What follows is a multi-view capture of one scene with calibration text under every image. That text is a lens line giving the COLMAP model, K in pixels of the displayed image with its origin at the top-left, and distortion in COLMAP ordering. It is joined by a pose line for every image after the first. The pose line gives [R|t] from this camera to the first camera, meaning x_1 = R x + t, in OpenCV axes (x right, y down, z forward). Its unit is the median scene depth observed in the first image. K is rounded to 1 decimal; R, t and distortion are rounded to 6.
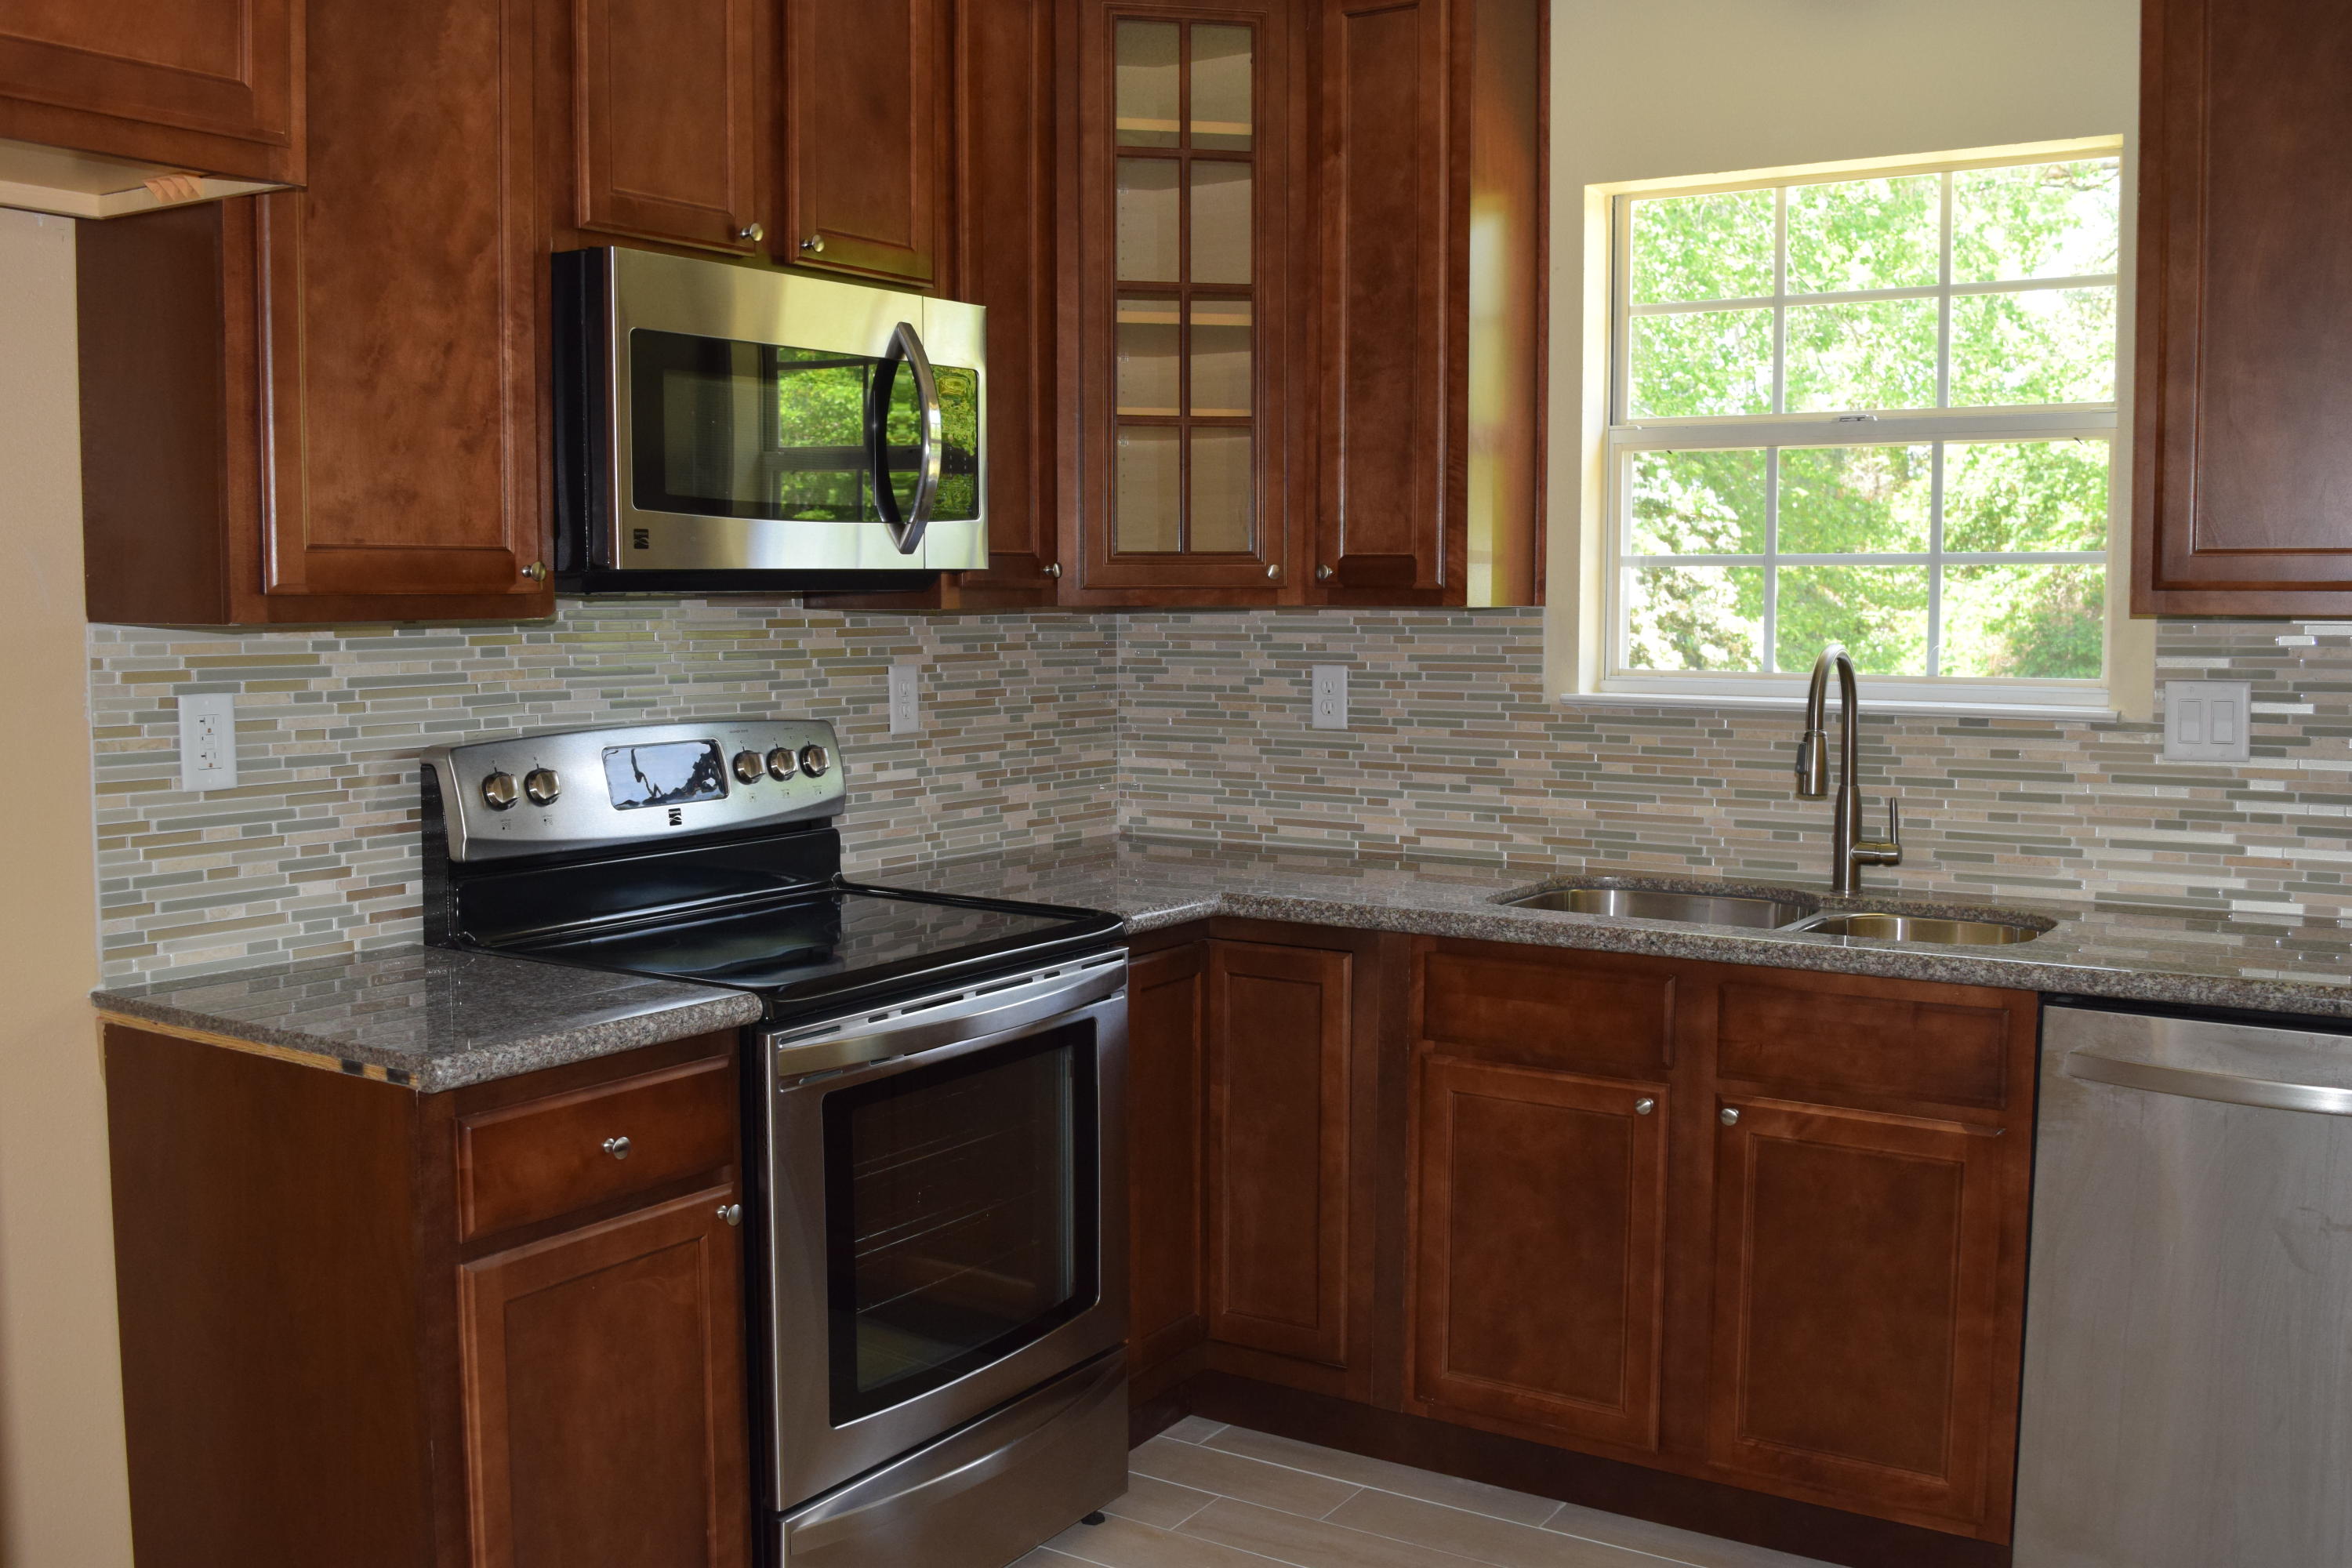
lens RADIAL K [[2157.9, 0, 1177.5], [0, 2157.9, 780.8], [0, 0, 1]] dist [-0.073645, 0.000000]
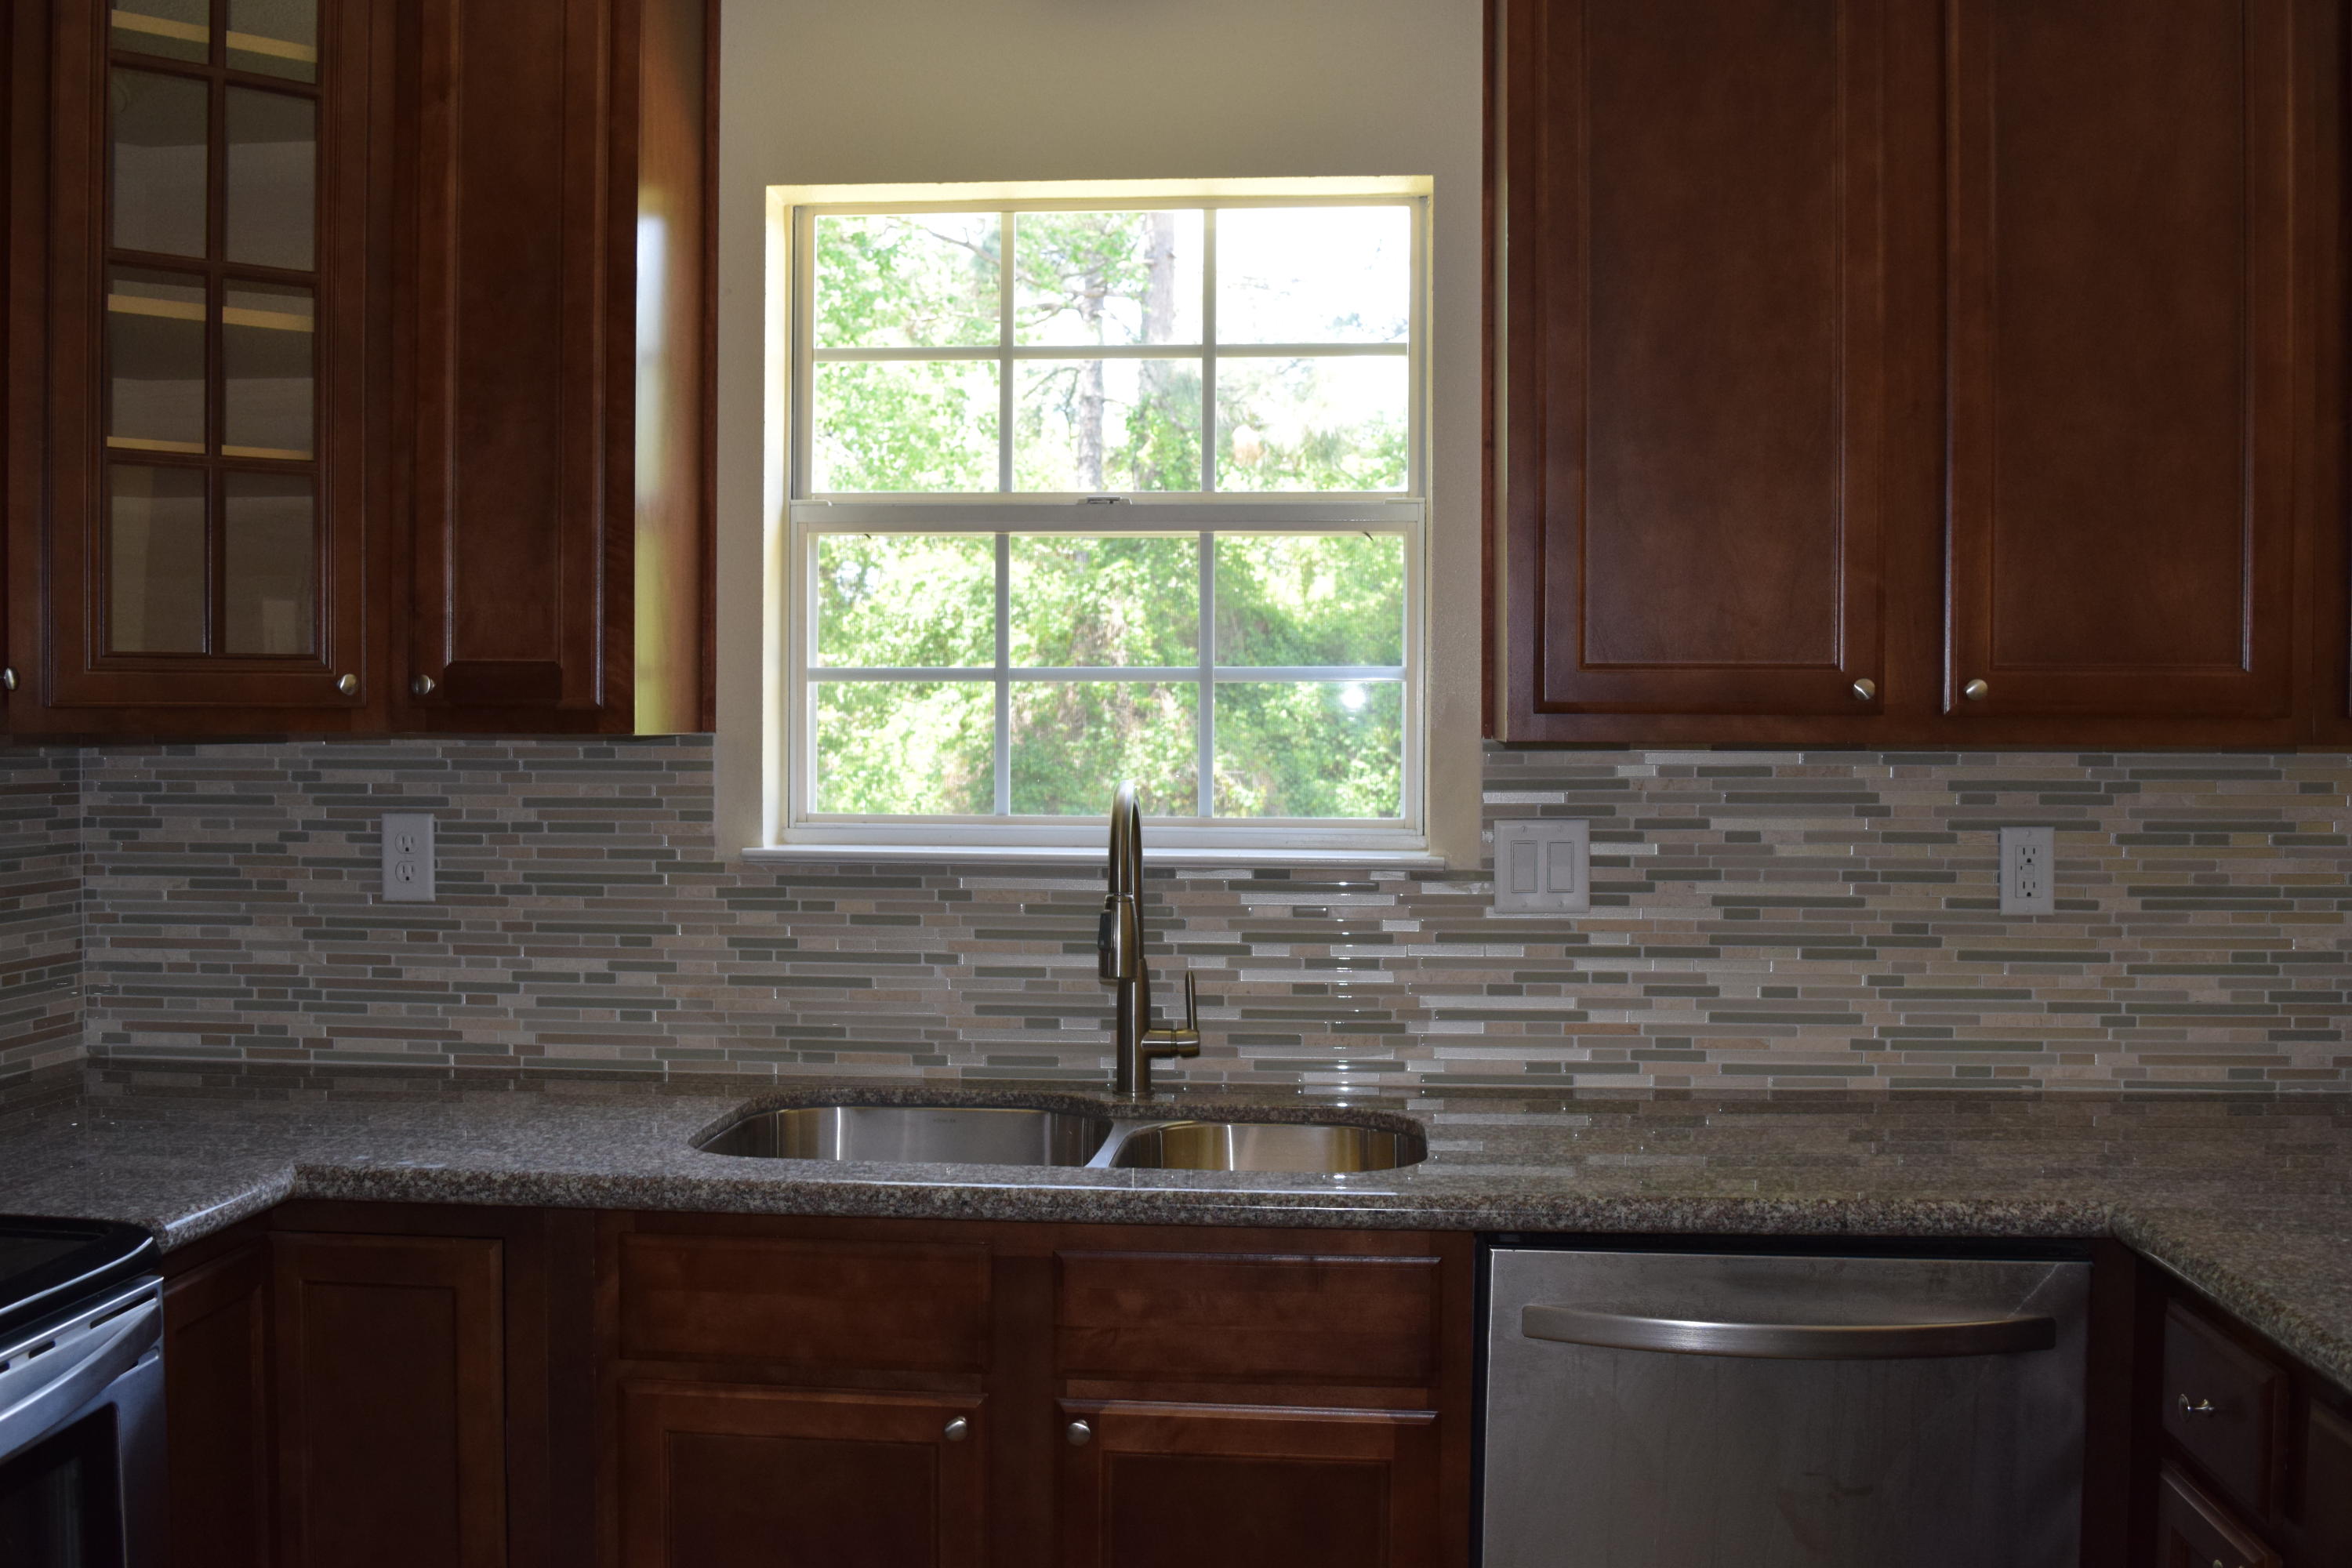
lens RADIAL K [[2157.9, 0, 1182.7], [0, 2157.9, 773.0], [0, 0, 1]] dist [-0.073645, 0.000000]
pose [[0.880470, -0.008215, 0.474031, -0.046368], [0.036098, 0.998109, -0.049751, -0.025167], [-0.472726, 0.060916, 0.879101, 0.277998]]
